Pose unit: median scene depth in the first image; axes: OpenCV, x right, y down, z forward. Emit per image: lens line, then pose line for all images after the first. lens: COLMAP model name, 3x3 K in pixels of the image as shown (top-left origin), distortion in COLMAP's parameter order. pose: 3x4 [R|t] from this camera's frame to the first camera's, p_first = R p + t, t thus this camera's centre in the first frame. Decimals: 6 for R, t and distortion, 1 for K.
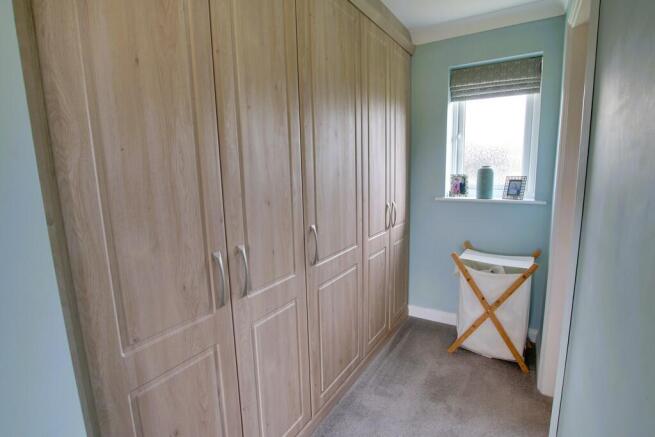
lens RADIAL K [[312.9, 0, 329.0], [0, 312.9, 220.2], [0, 0, 1]] dist [-0.028132, -0.000339]
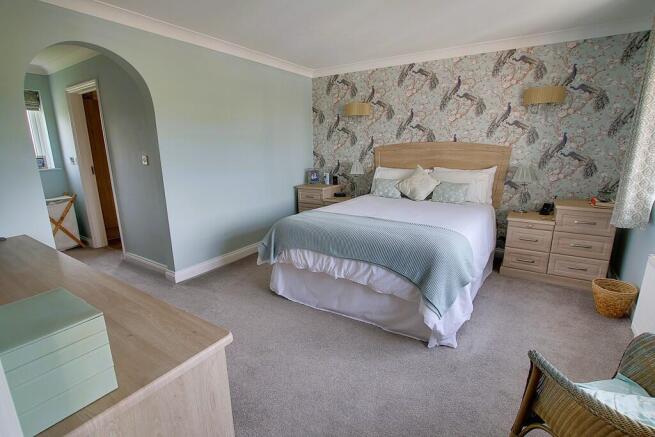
lens RADIAL K [[312.9, 0, 329.4], [0, 312.9, 220.9], [0, 0, 1]] dist [-0.028132, -0.000339]
pose [[0.007508, -0.209515, 0.977777, -1.345052], [0.178234, 0.962427, 0.204857, 0.181785], [-0.983959, 0.172735, 0.044568, -0.760581]]
